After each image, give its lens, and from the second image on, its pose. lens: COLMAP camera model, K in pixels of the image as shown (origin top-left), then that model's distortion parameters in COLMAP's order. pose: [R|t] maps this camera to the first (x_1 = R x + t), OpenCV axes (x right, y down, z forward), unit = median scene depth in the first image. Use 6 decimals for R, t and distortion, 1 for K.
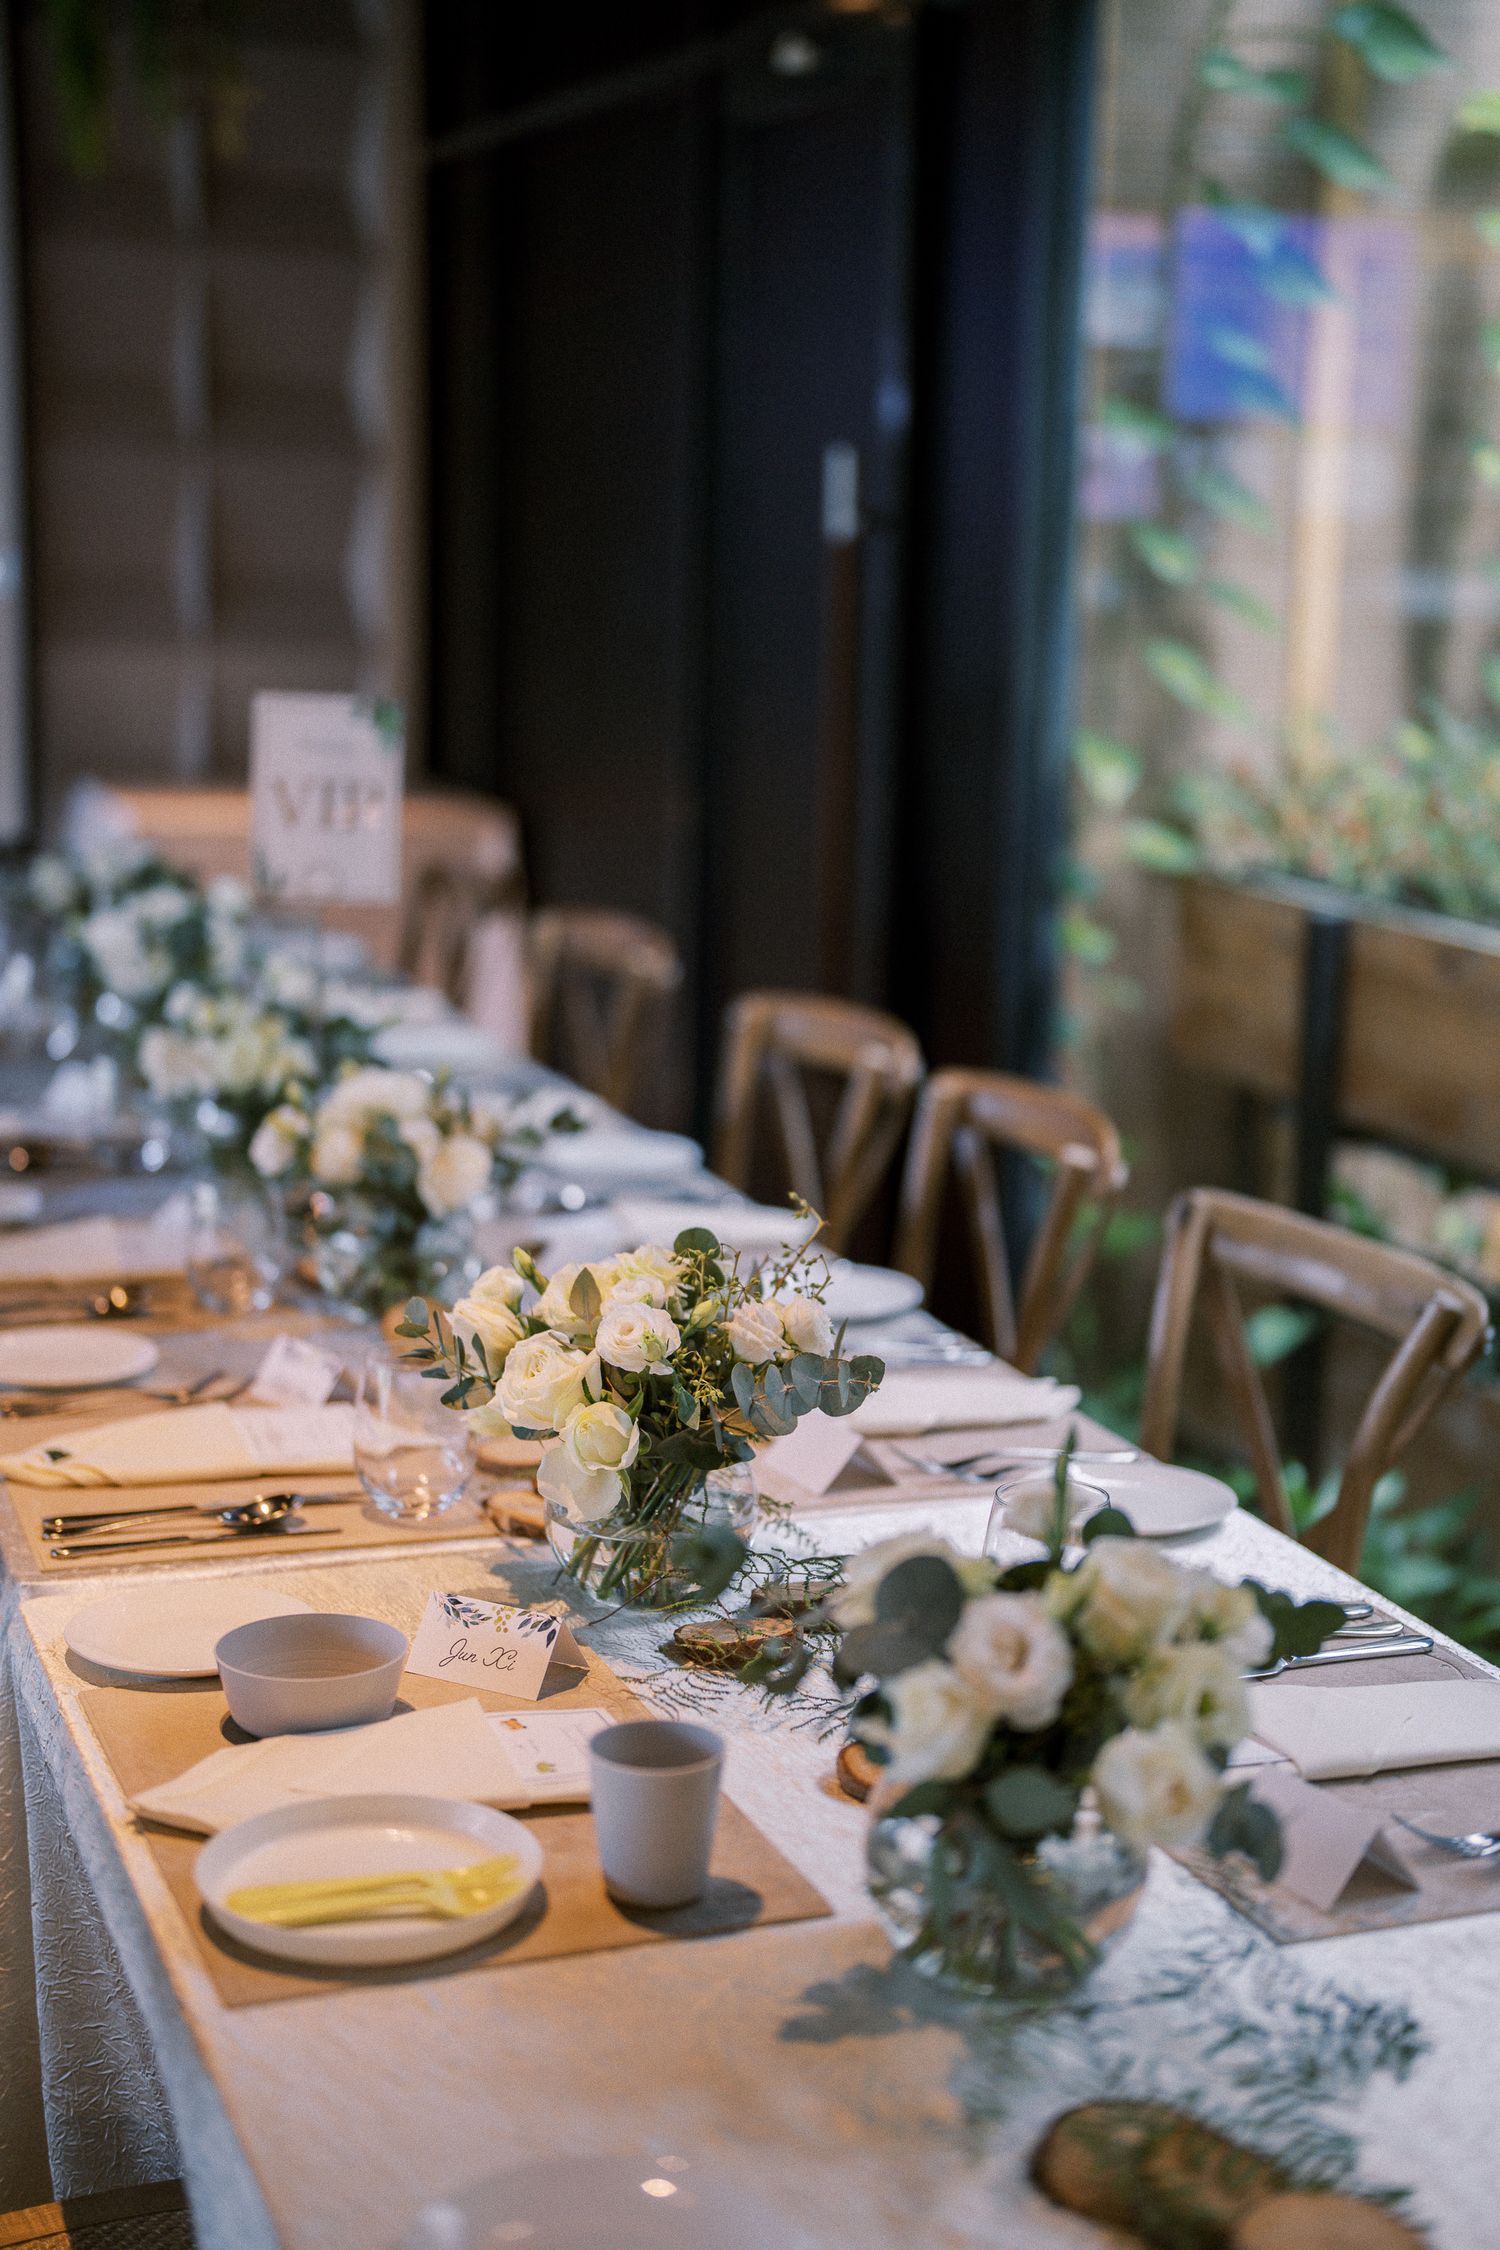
lens RADIAL K [[3187.6, 0, 775.4], [0, 3187.6, 1126.5], [0, 0, 1]] dist [-0.092016, 0.993072]
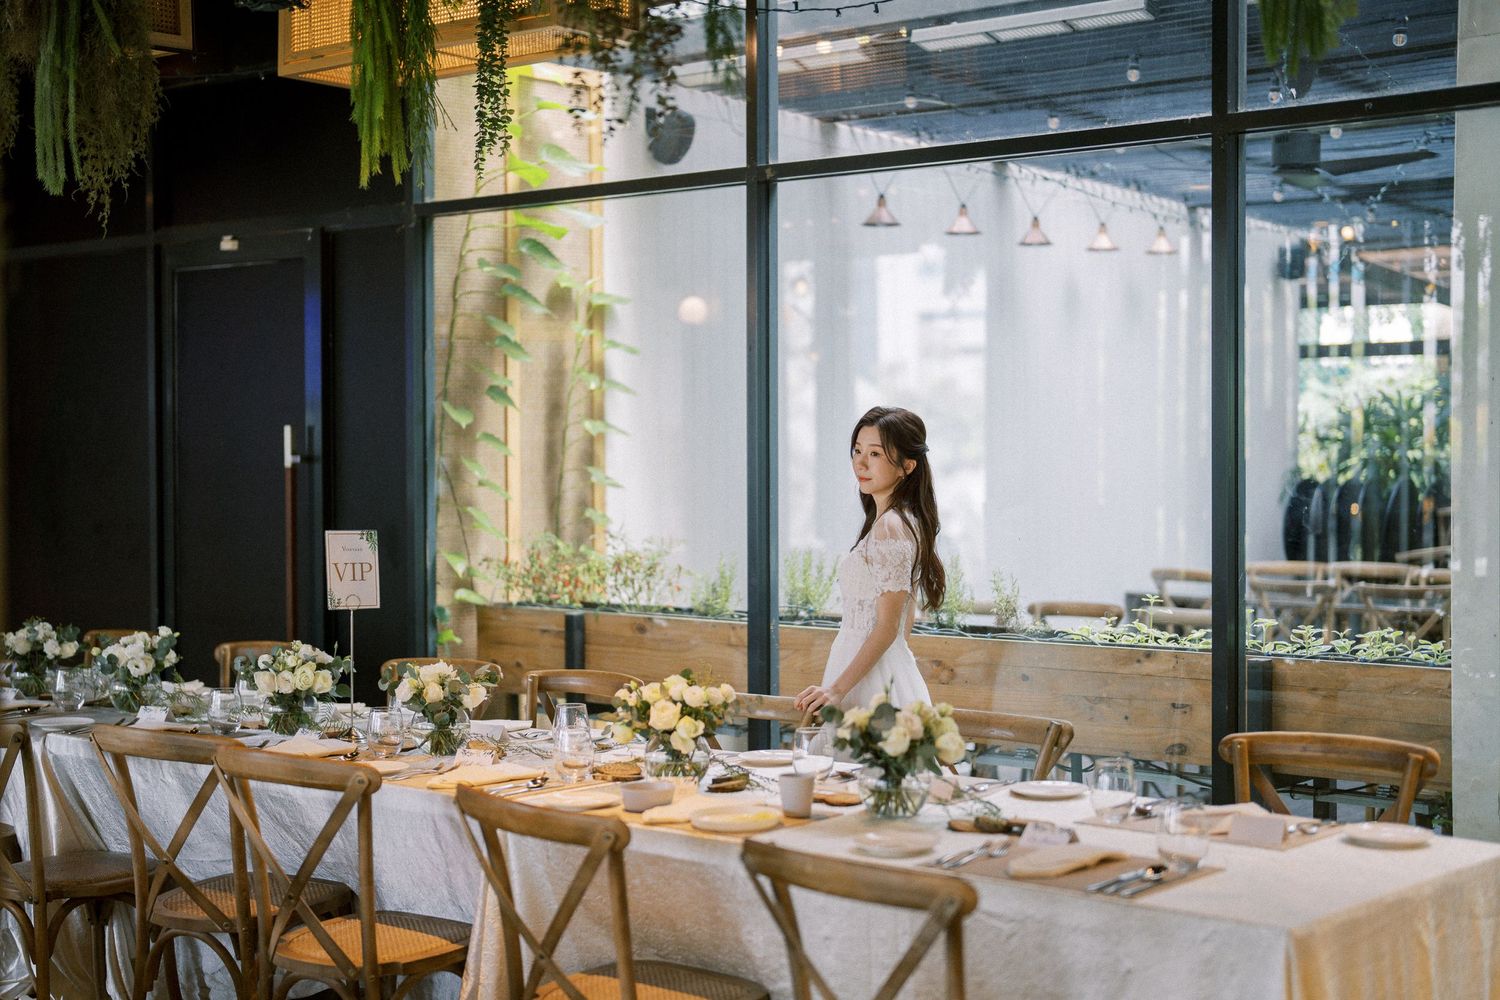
lens RADIAL K [[2144.2, 0, 750.0], [0, 2144.2, 500.0], [0, 0, 1]] dist [-0.077817, 0.962040]
pose [[0.874239, -0.042341, 0.483646, -0.947882], [0.120190, 0.984055, -0.131107, 0.146741], [-0.470383, 0.172749, 0.865389, -0.887832]]
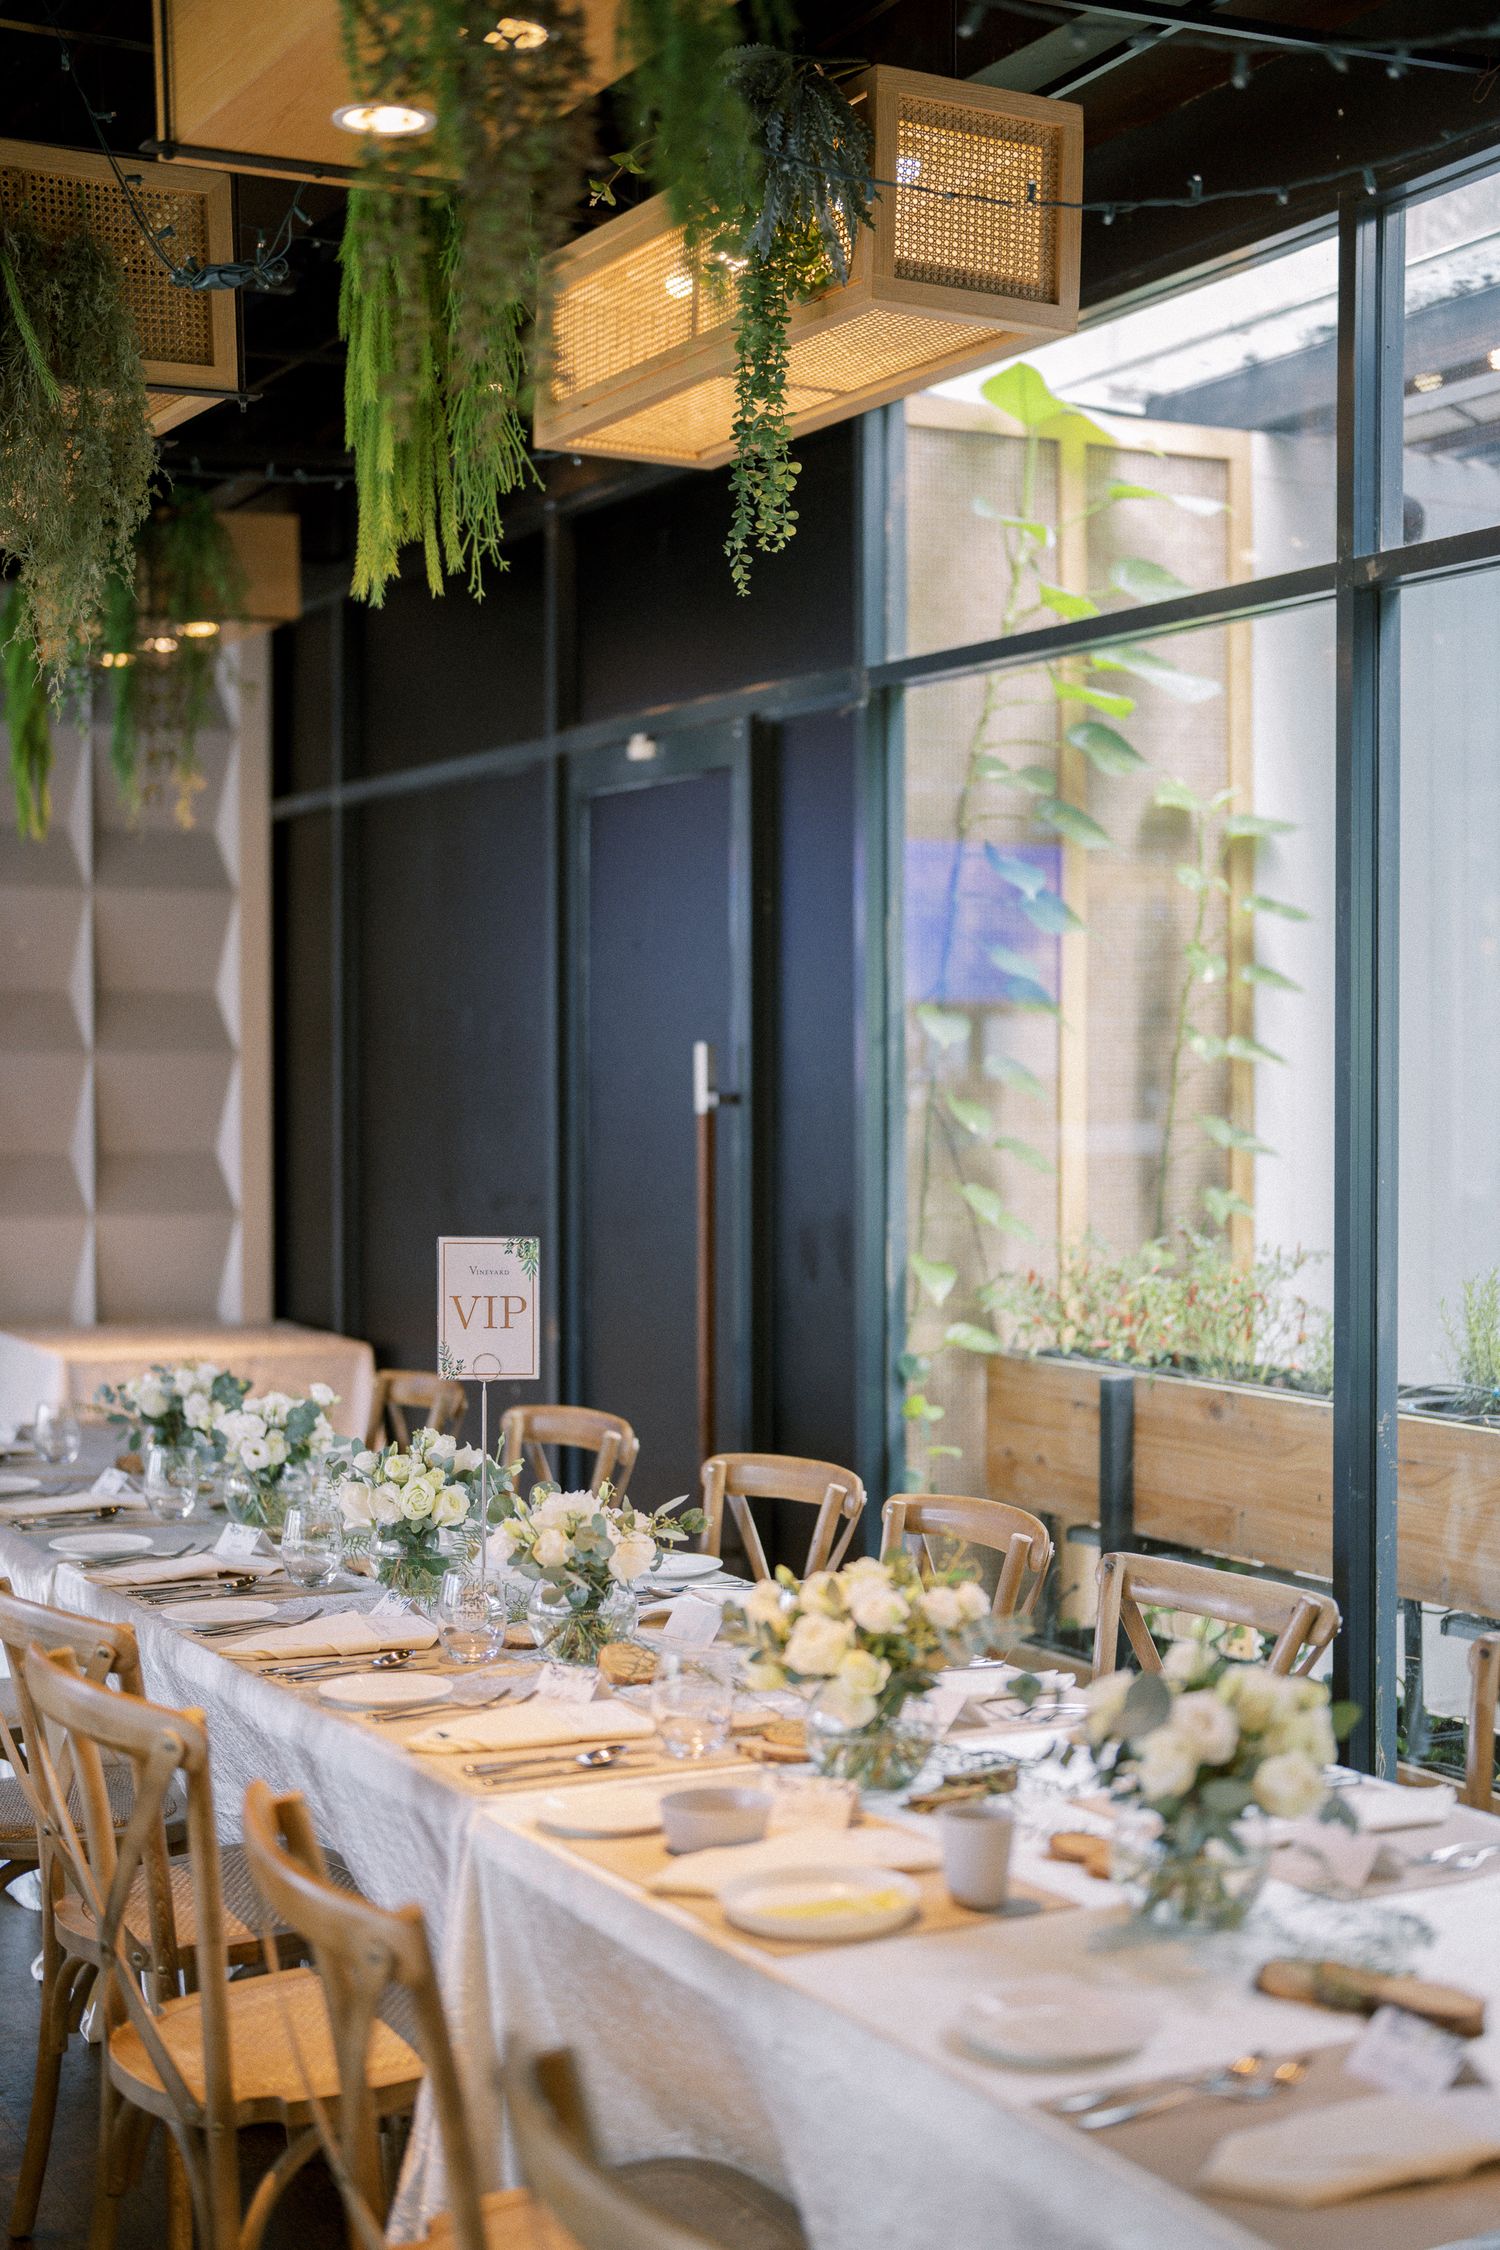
lens RADIAL K [[3039.6, 0, 845.8], [0, 3039.6, 1117.7], [0, 0, 1]] dist [0.003528, 0.065501]
pose [[0.988319, -0.027612, 0.149876, -0.252737], [0.053294, 0.983976, -0.170148, 0.073162], [-0.142776, 0.176148, 0.973954, -0.484588]]
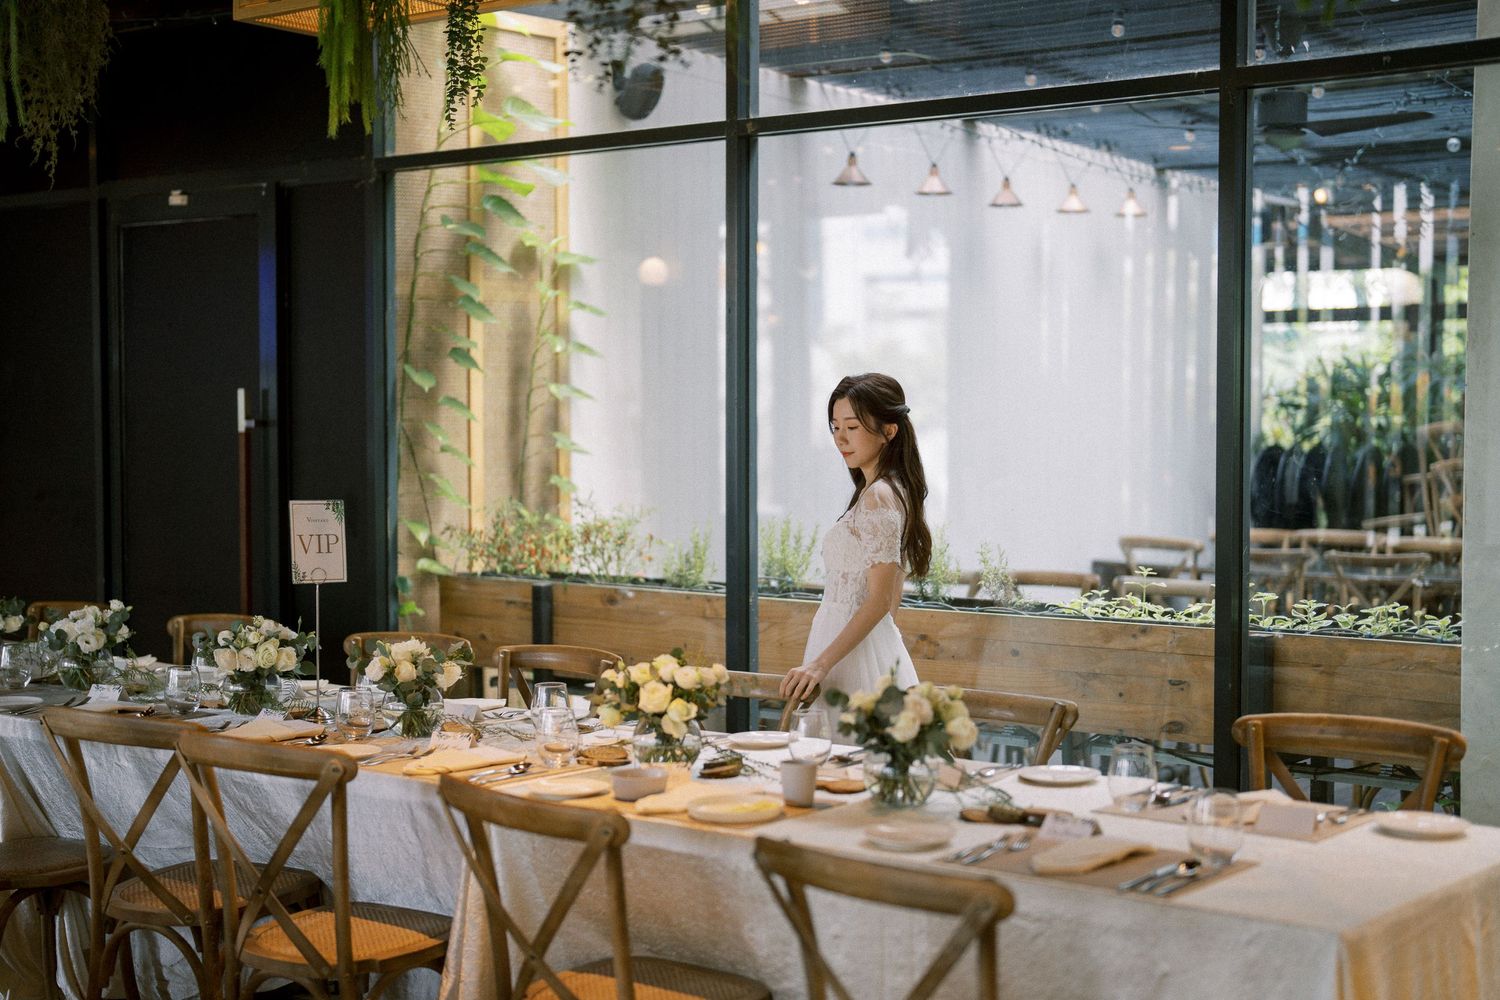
lens RADIAL K [[2139.8, 0, 762.9], [0, 2139.8, 507.4], [0, 0, 1]] dist [-0.091984, 0.957976]
pose [[0.857151, -0.051010, 0.512533, -0.938211], [0.122223, 0.986805, -0.106192, 0.119466], [-0.500353, 0.153666, 0.852076, -0.771329]]
